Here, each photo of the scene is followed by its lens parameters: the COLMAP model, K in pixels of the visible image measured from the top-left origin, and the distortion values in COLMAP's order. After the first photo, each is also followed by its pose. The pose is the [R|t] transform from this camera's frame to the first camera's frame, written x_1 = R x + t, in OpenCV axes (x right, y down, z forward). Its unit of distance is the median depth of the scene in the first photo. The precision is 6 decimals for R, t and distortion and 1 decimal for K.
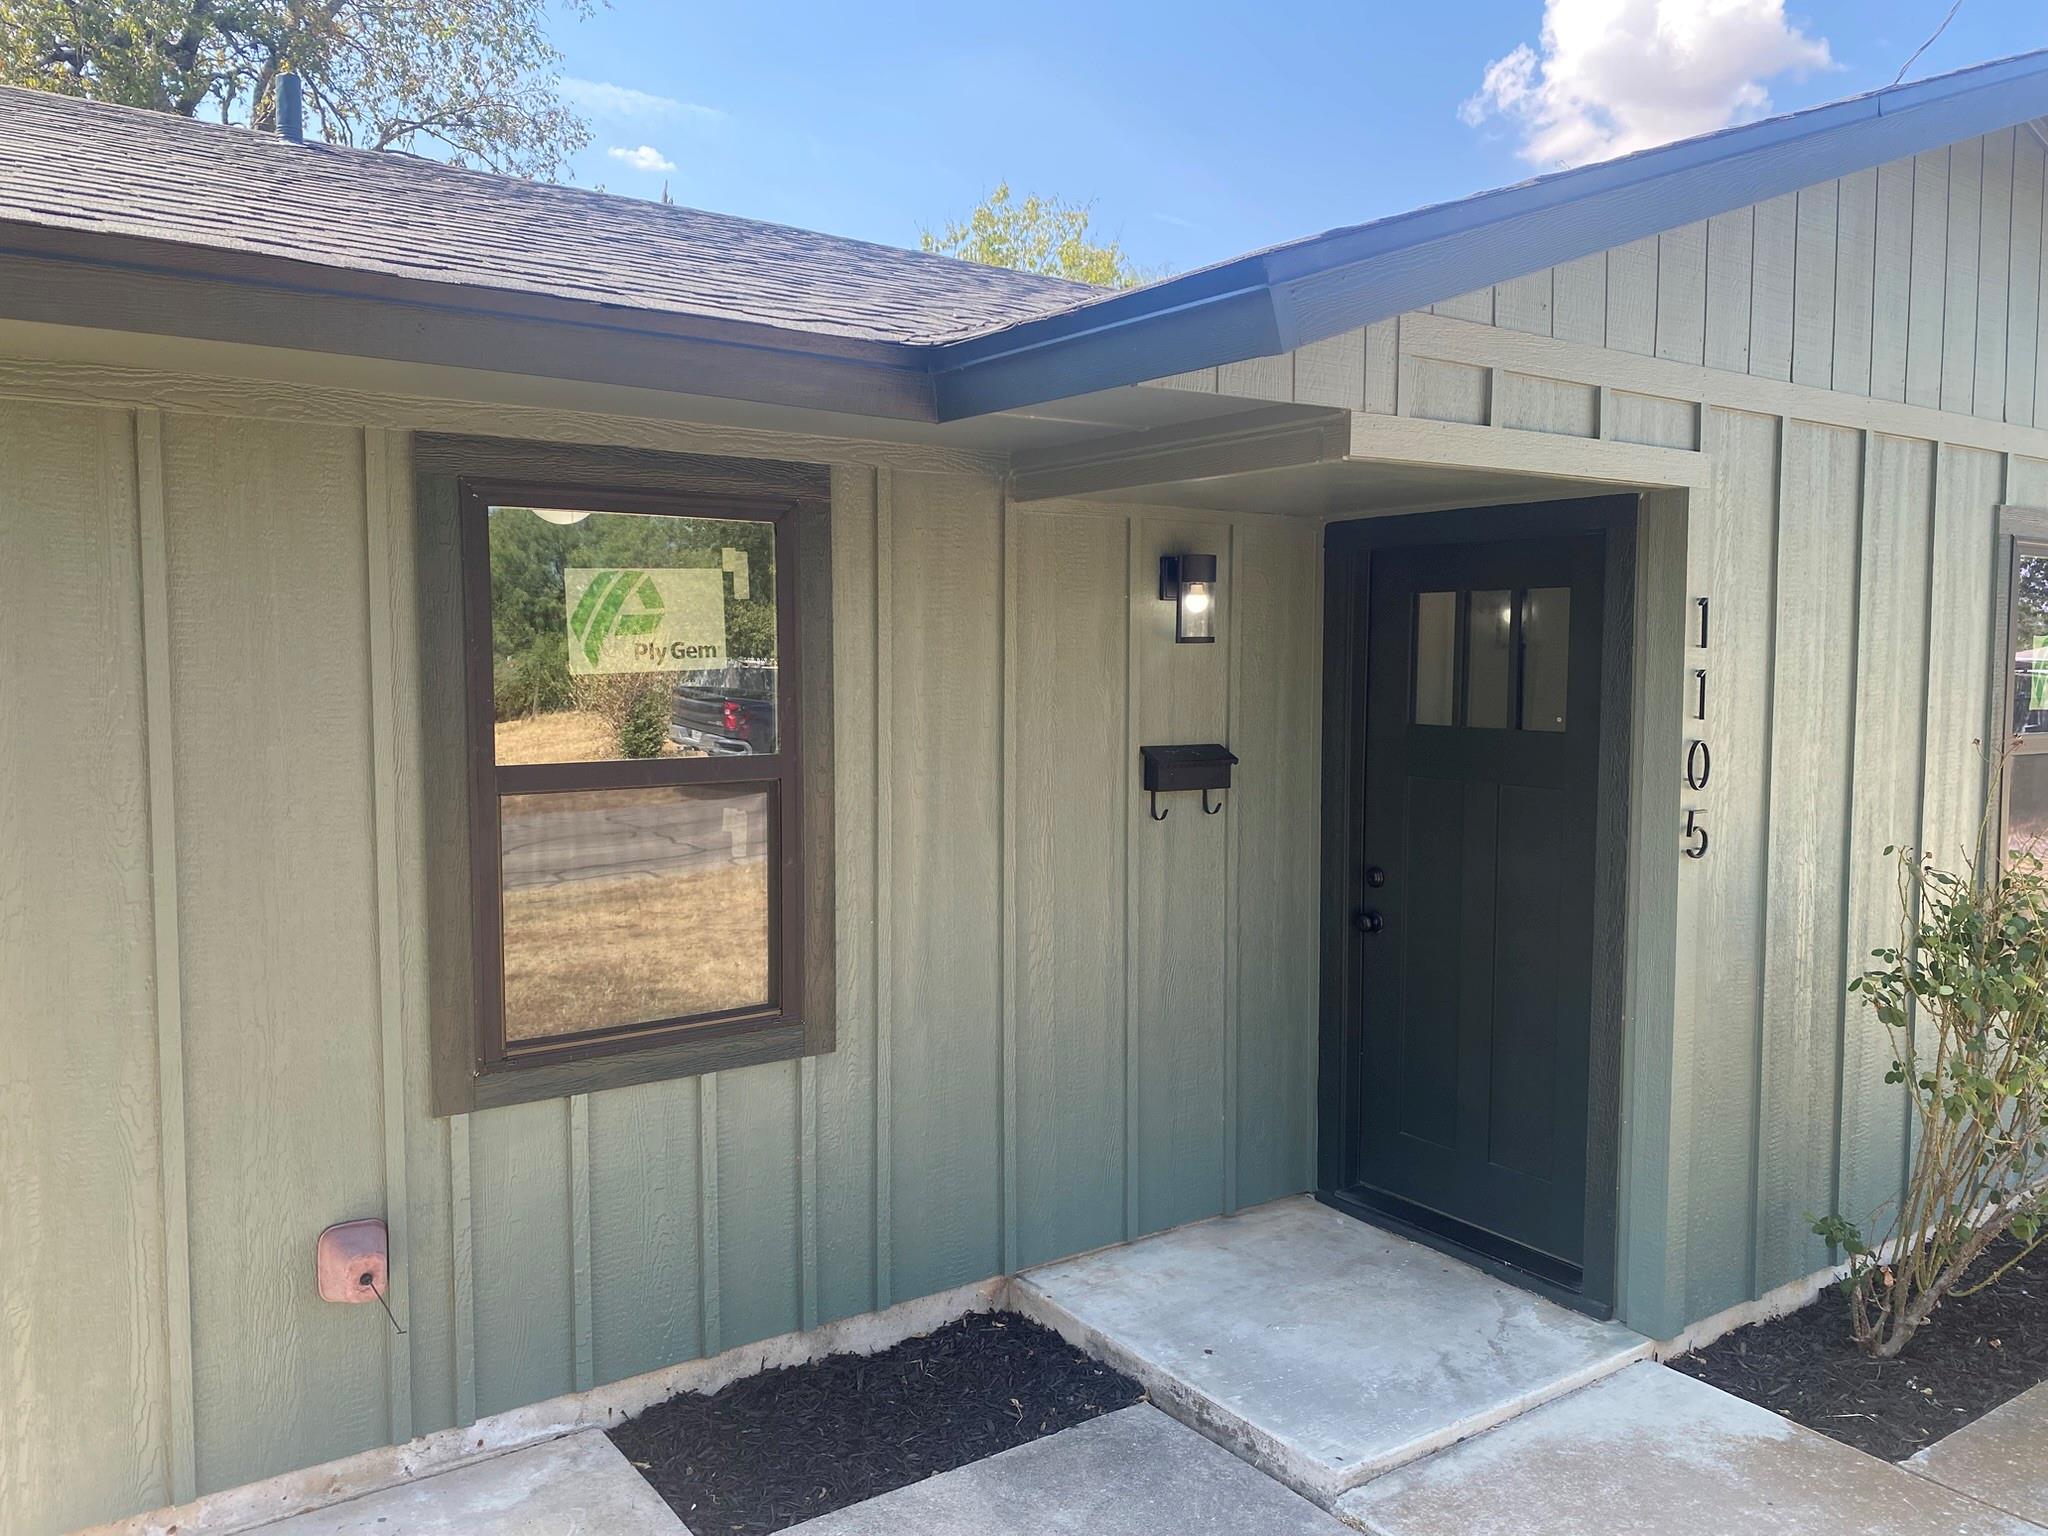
lens RADIAL K [[1554.6, 0, 1020.7], [0, 1554.6, 749.2], [0, 0, 1]] dist [0.066432, -0.111158]
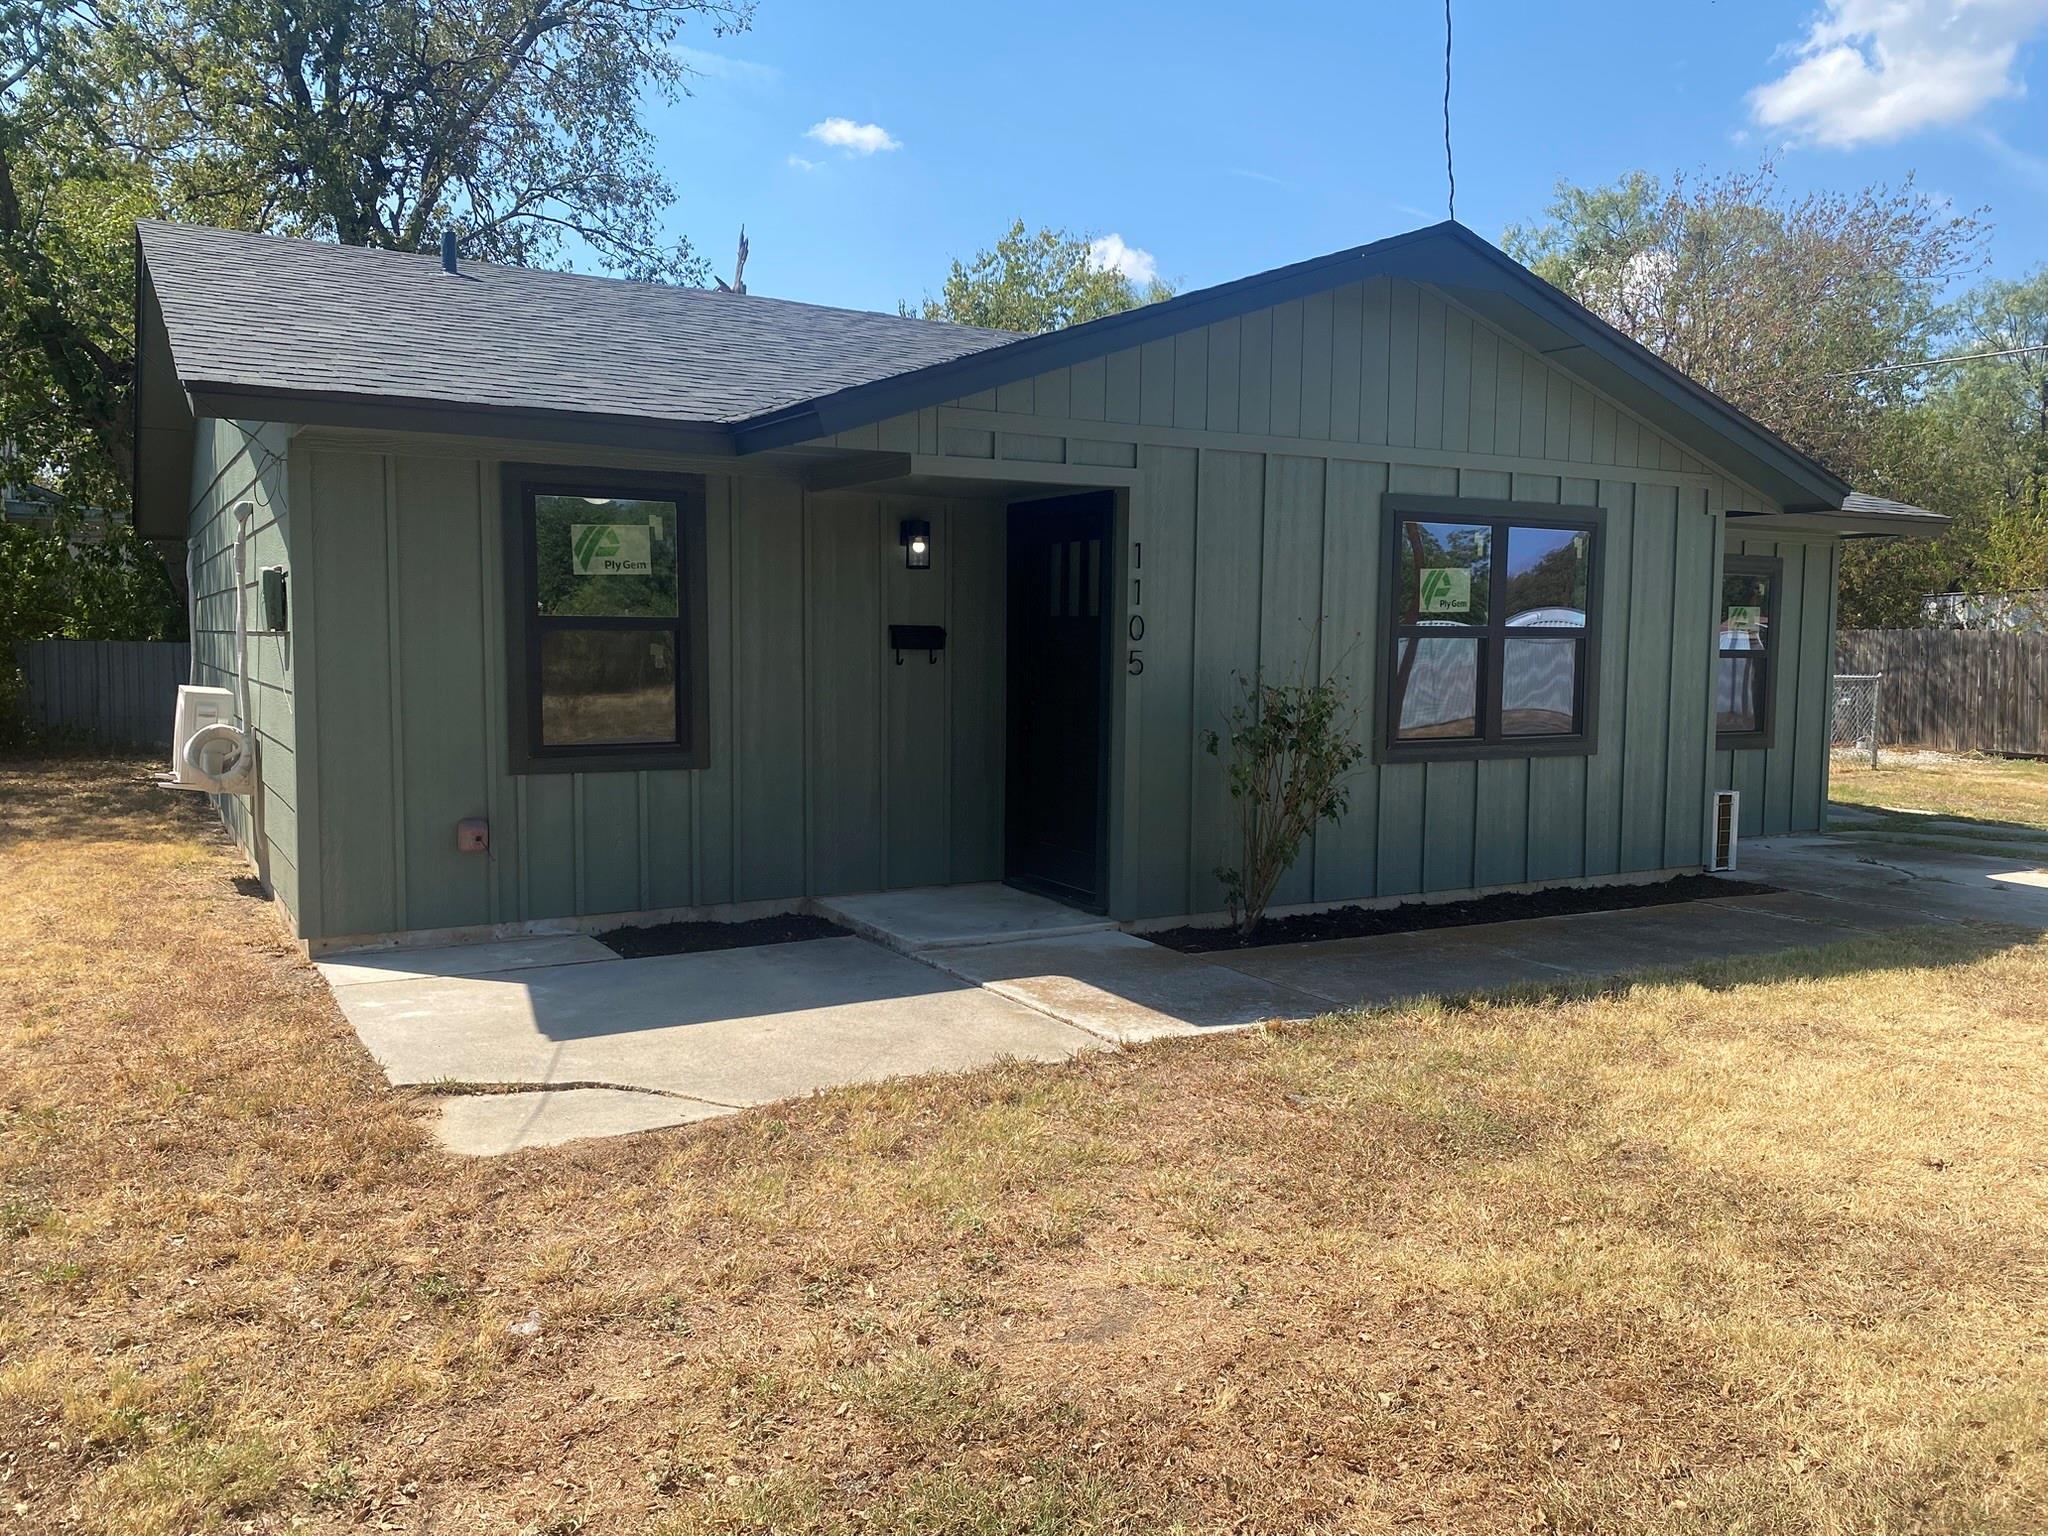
lens RADIAL K [[1572.8, 0, 1011.1], [0, 1572.8, 760.3], [0, 0, 1]] dist [0.125852, -0.289320]
pose [[0.995529, 0.015576, -0.093159, 0.463583], [-0.013995, 0.999747, 0.017599, 0.145062], [0.093410, -0.016216, 0.995496, -1.001563]]
